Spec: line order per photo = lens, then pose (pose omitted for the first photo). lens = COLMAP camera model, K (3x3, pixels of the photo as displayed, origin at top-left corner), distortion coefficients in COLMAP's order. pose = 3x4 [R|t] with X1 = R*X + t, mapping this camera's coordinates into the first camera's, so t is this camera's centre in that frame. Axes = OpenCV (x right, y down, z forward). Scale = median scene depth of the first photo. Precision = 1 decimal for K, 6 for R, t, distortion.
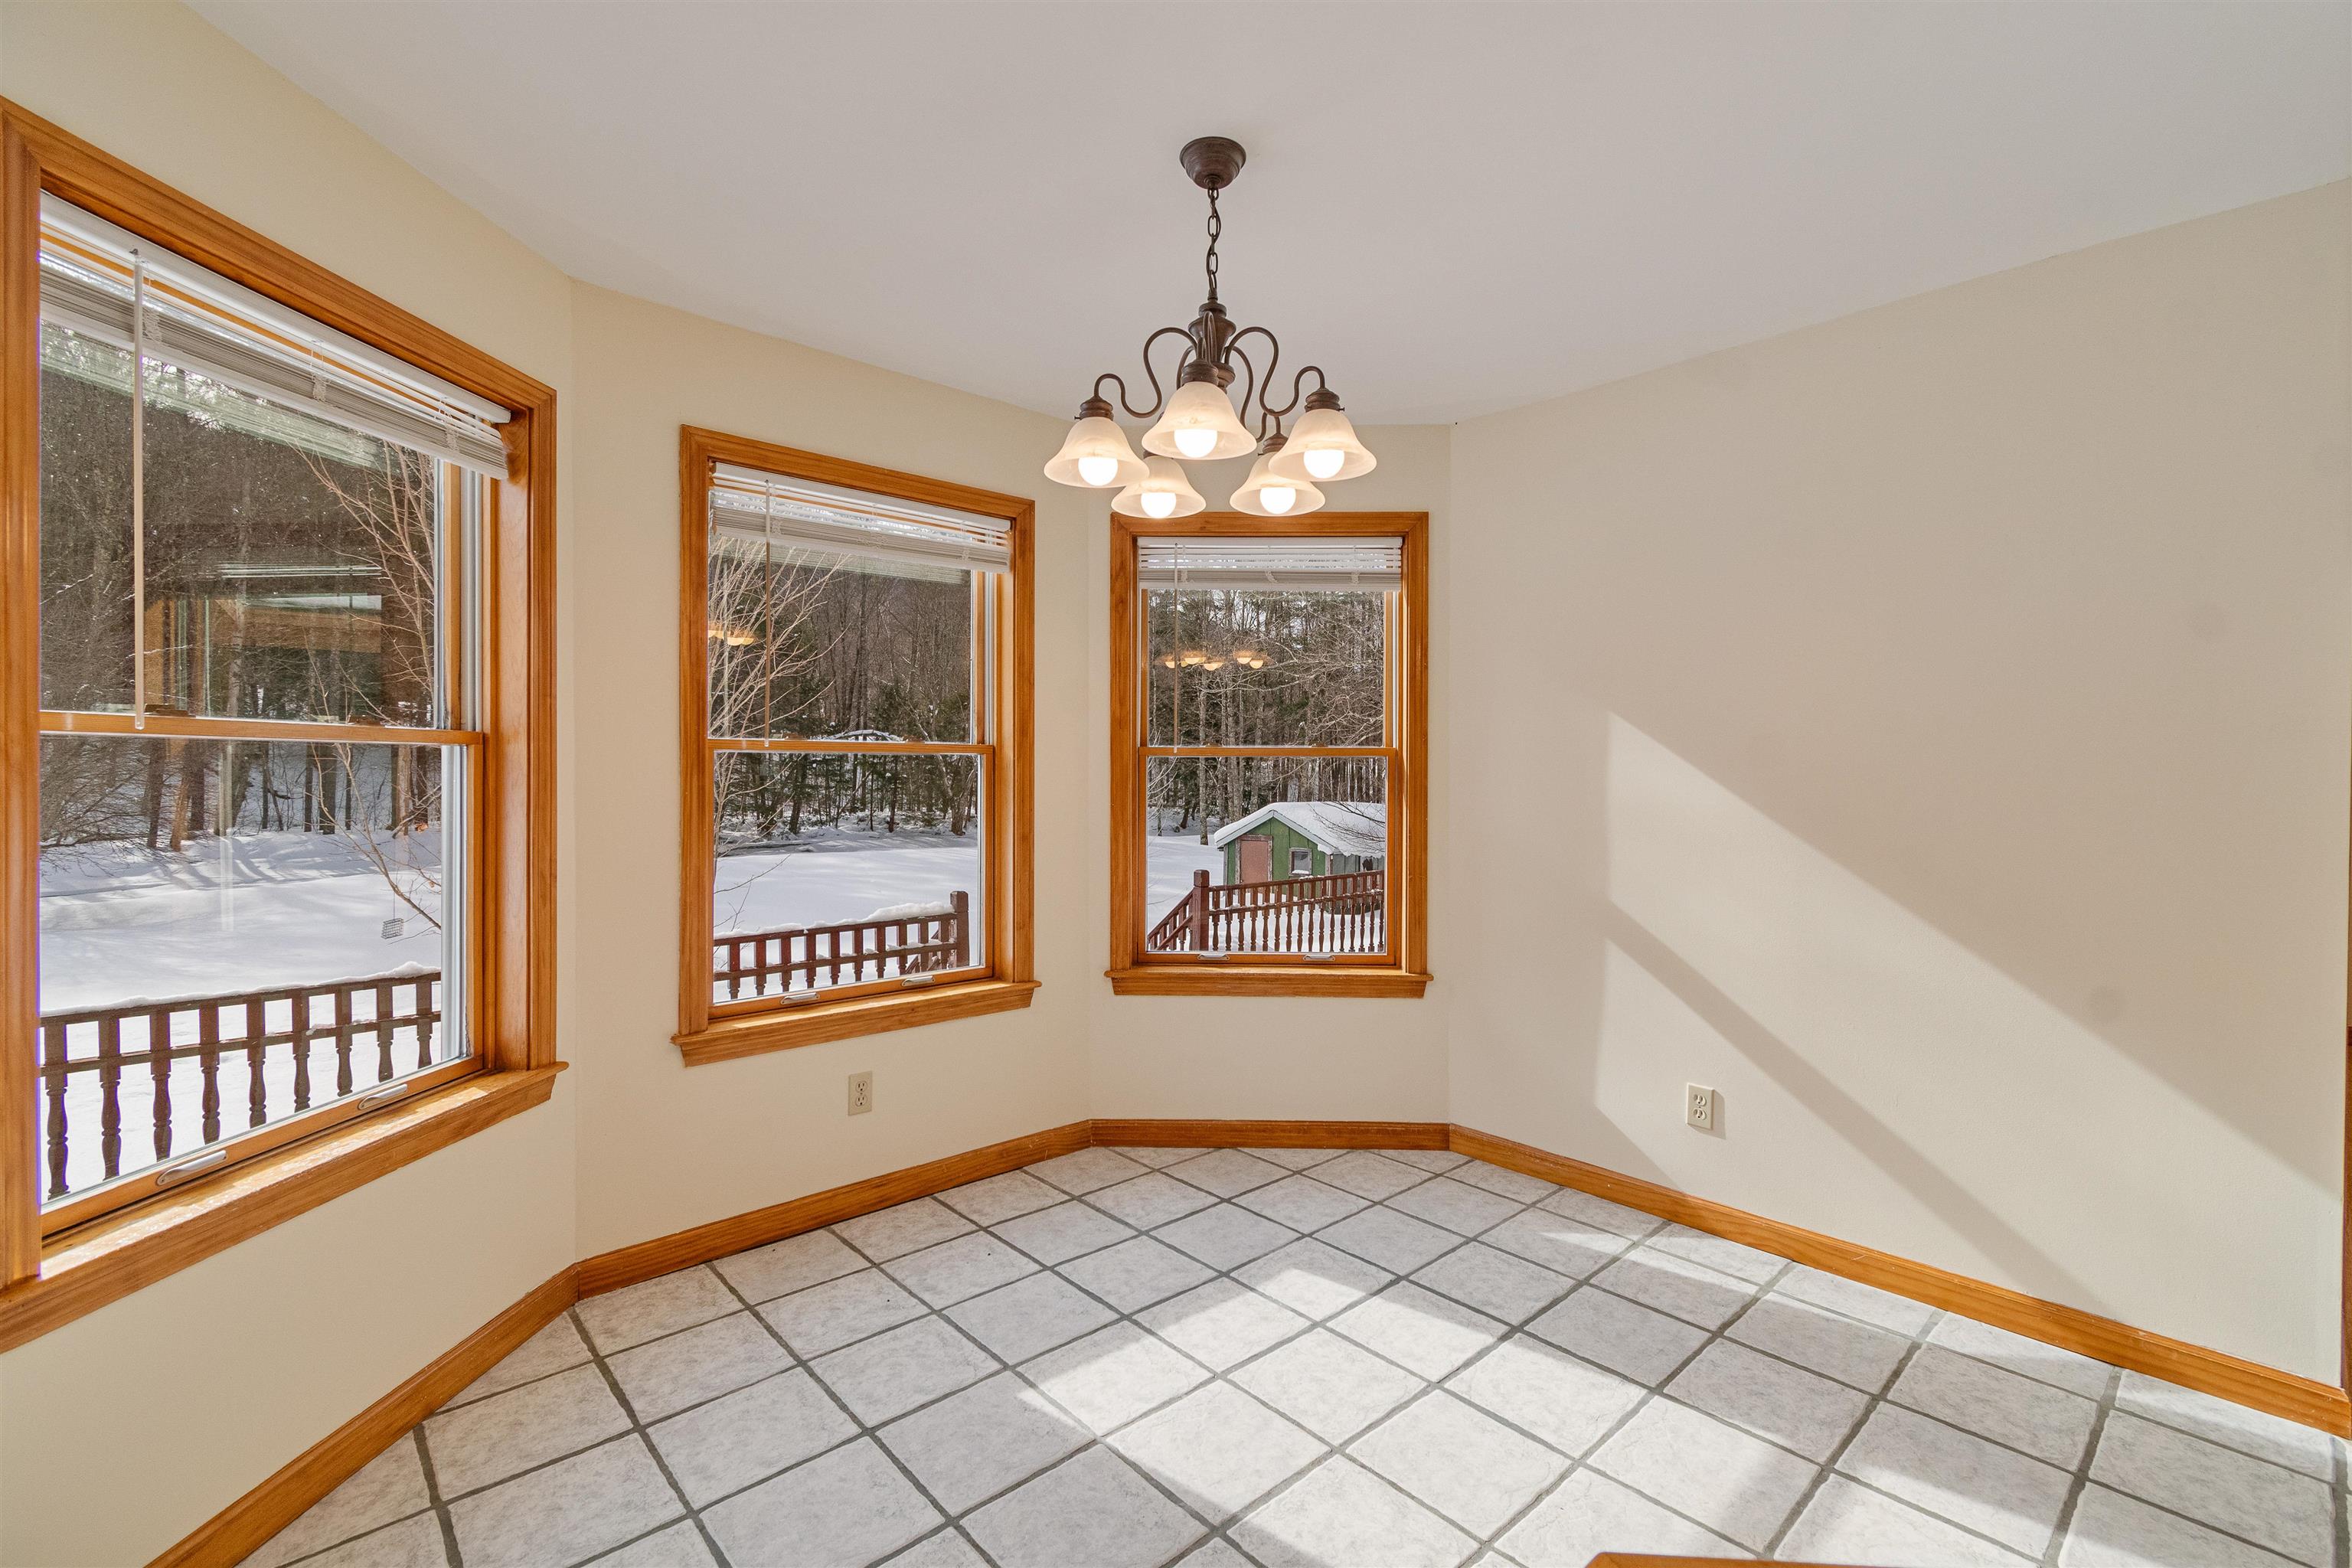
lens RADIAL K [[1032.0, 0, 1191.3], [0, 1032.0, 778.7], [0, 0, 1]] dist [0.005077, 0.000112]
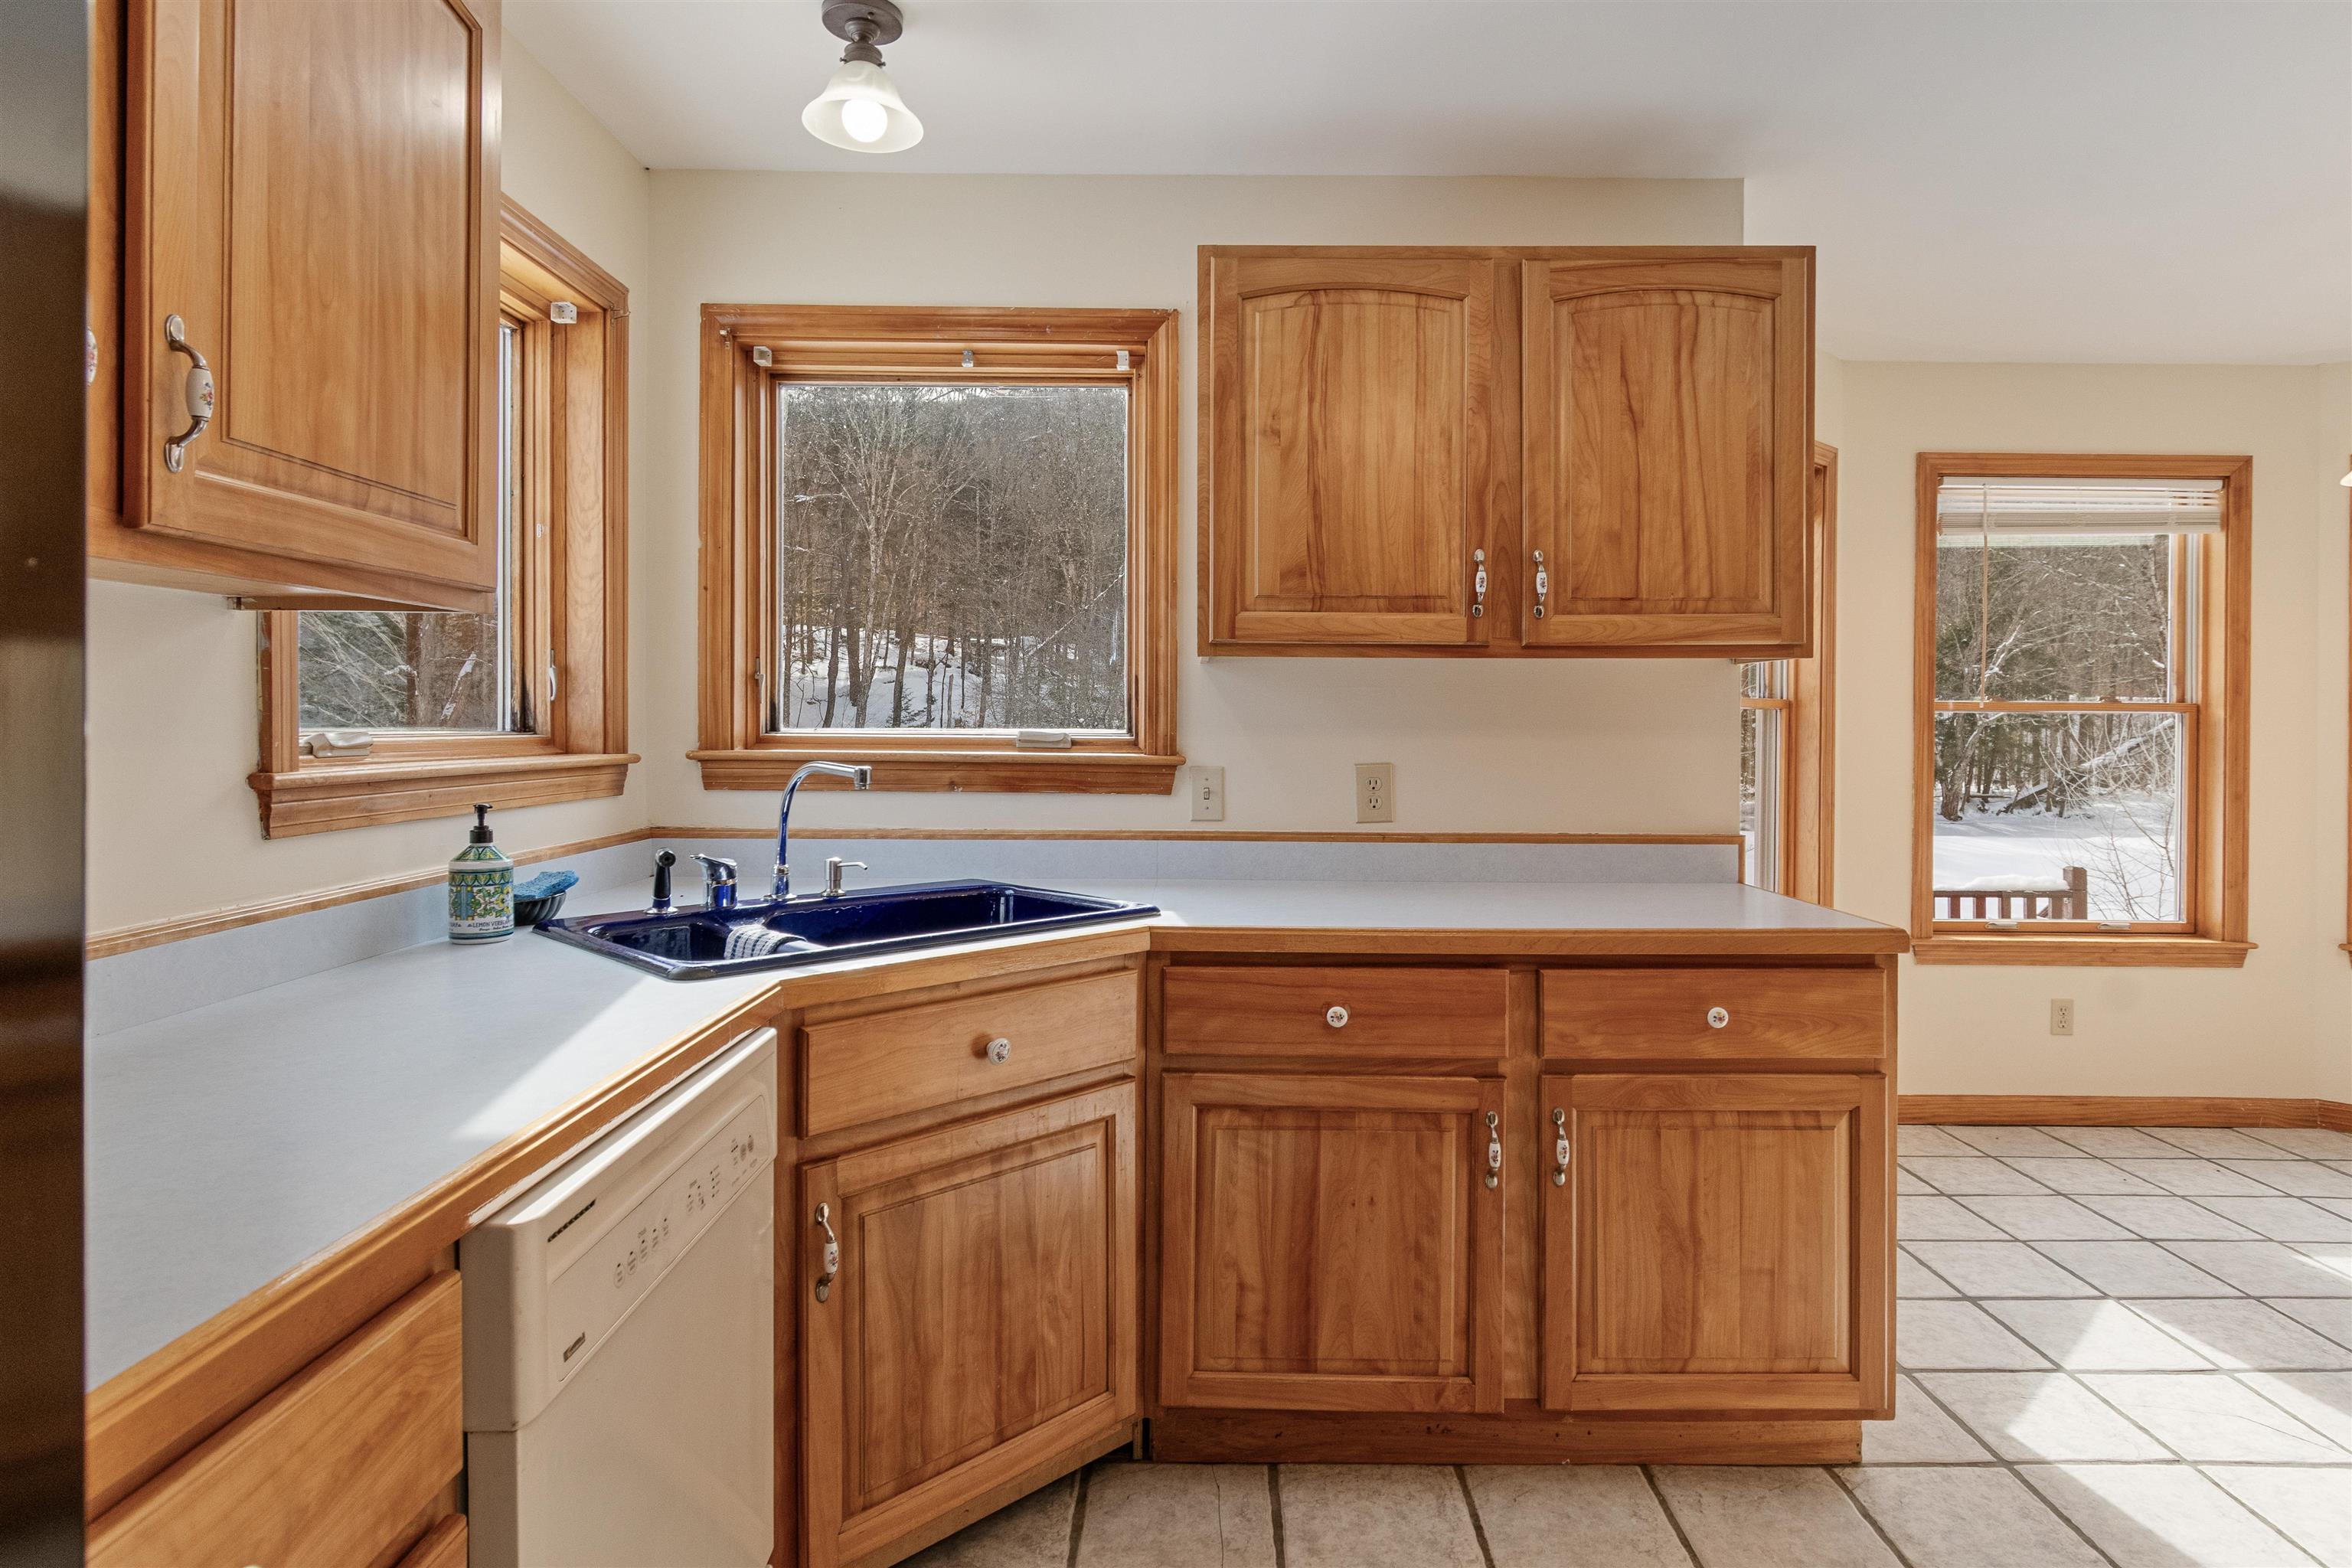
lens RADIAL K [[1283.1, 0, 1201.0], [0, 1283.1, 728.2], [0, 0, 1]] dist [-0.006352, 0.000168]
pose [[0.735123, 0.003597, -0.677924, -0.061439], [-0.010301, 0.999930, -0.005864, 0.009025], [0.677856, 0.011294, 0.735108, -0.582434]]
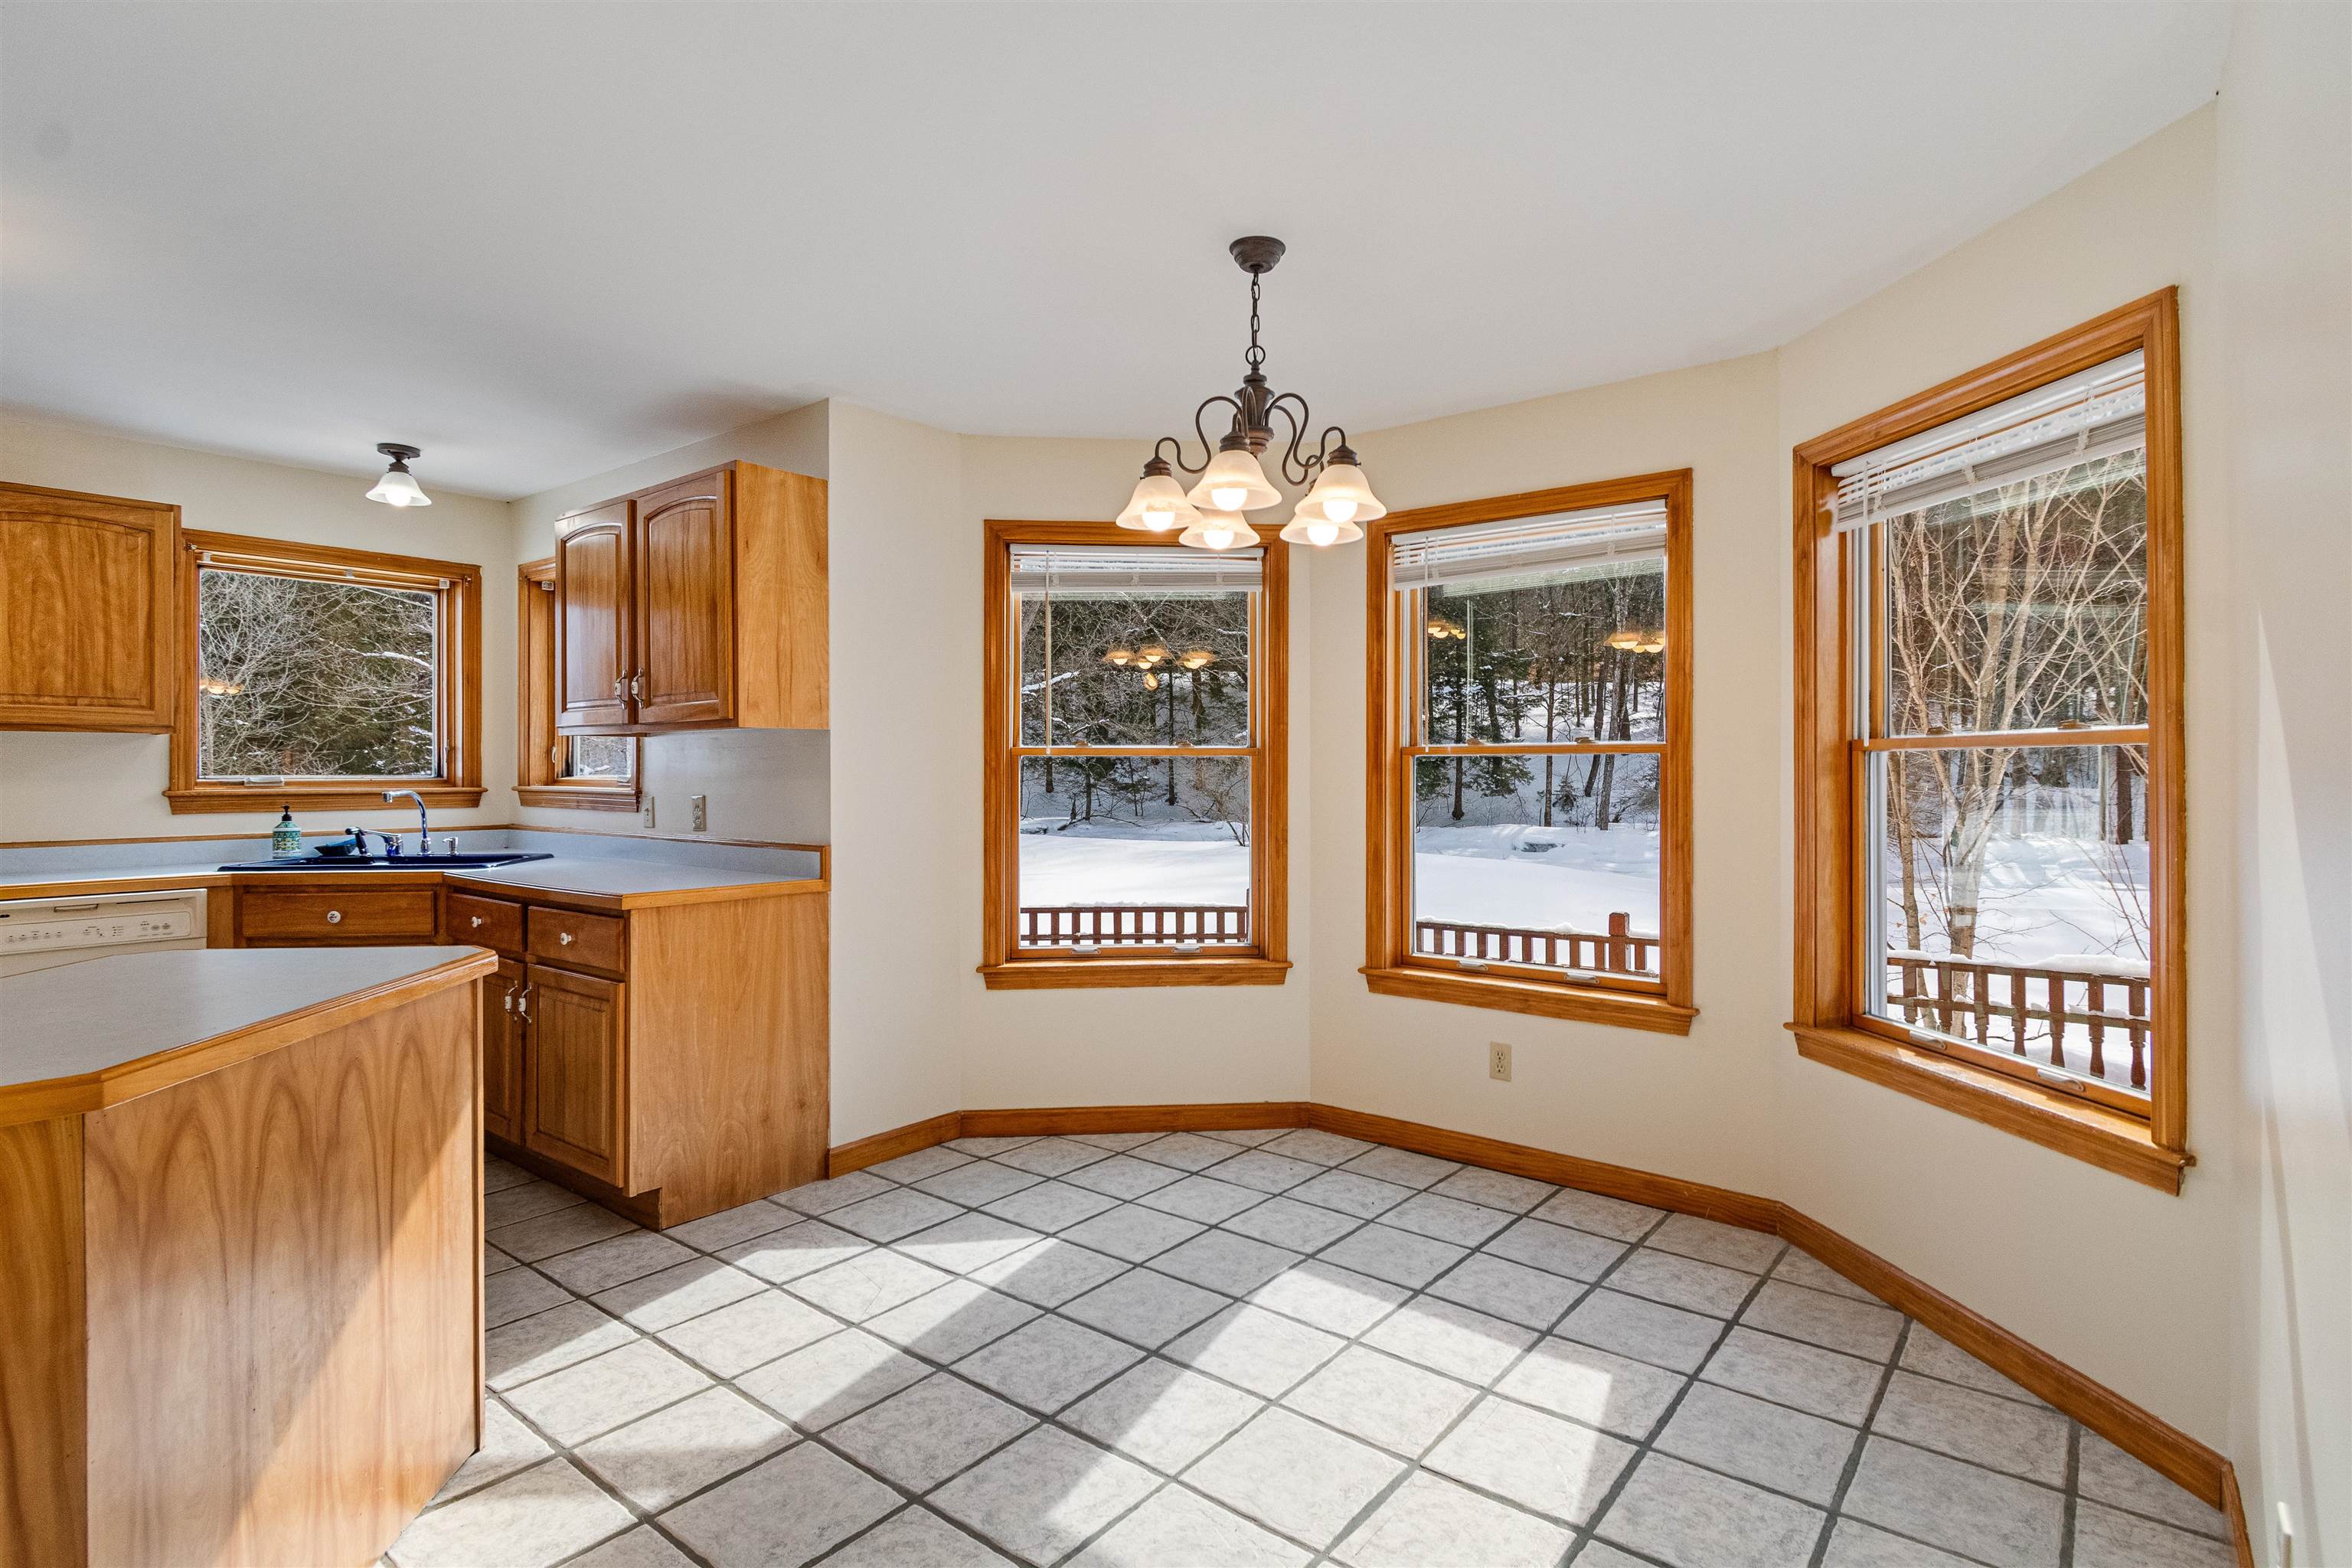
lens RADIAL K [[1153.6, 0, 1184.2], [0, 1153.6, 768.3], [0, 0, 1]] dist [0.002577, -0.001379]
pose [[0.162746, -0.004752, -0.986657, 0.760788], [-0.008923, 0.999940, -0.006288, 0.000164], [0.986628, 0.009827, 0.162694, 0.411415]]
